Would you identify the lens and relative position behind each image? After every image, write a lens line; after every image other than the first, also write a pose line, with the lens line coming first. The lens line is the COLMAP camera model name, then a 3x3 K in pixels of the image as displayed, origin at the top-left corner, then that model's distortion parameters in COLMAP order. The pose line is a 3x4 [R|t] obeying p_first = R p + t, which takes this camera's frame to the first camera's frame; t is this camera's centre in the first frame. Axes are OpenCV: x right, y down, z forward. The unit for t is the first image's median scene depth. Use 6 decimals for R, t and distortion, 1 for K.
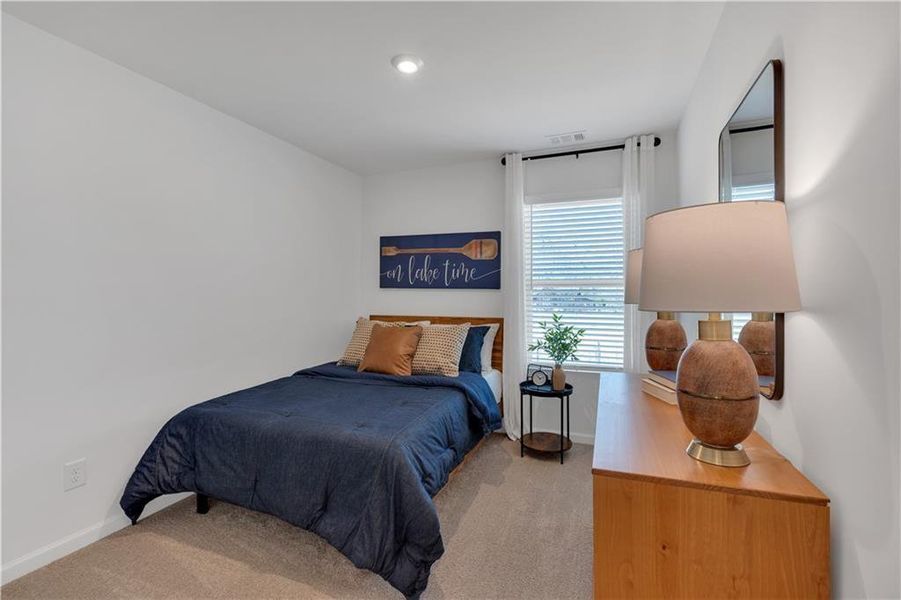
lens RADIAL K [[405.4, 0, 454.3], [0, 405.4, 295.2], [0, 0, 1]] dist [-0.003081, 0.000958]
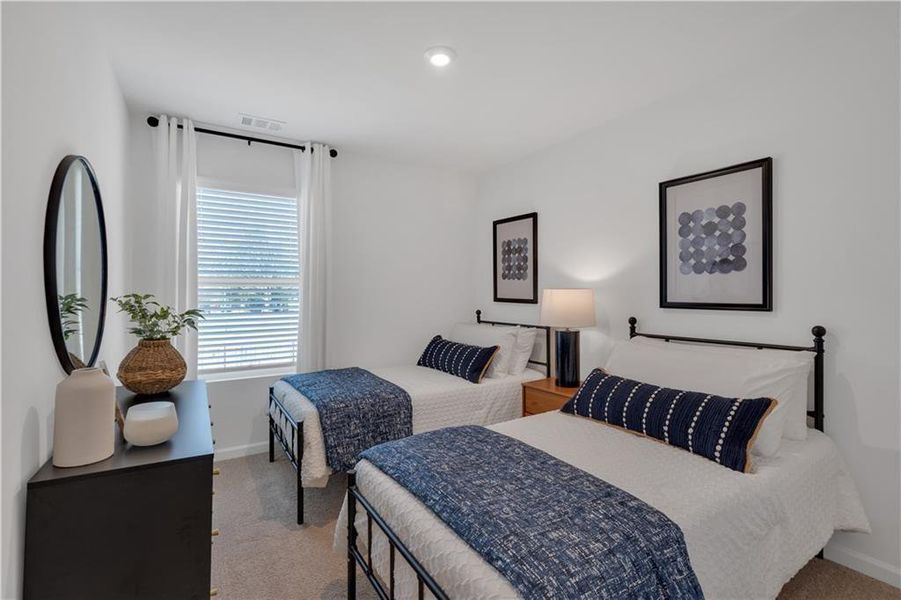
lens RADIAL K [[405.4, 0, 455.8], [0, 405.4, 296.0], [0, 0, 1]] dist [-0.003081, 0.000958]
pose [[0.587735, -0.008332, 0.809011, -0.184405], [0.000861, 0.999953, 0.009673, -0.006270], [-0.809053, -0.004988, 0.587714, 0.090808]]
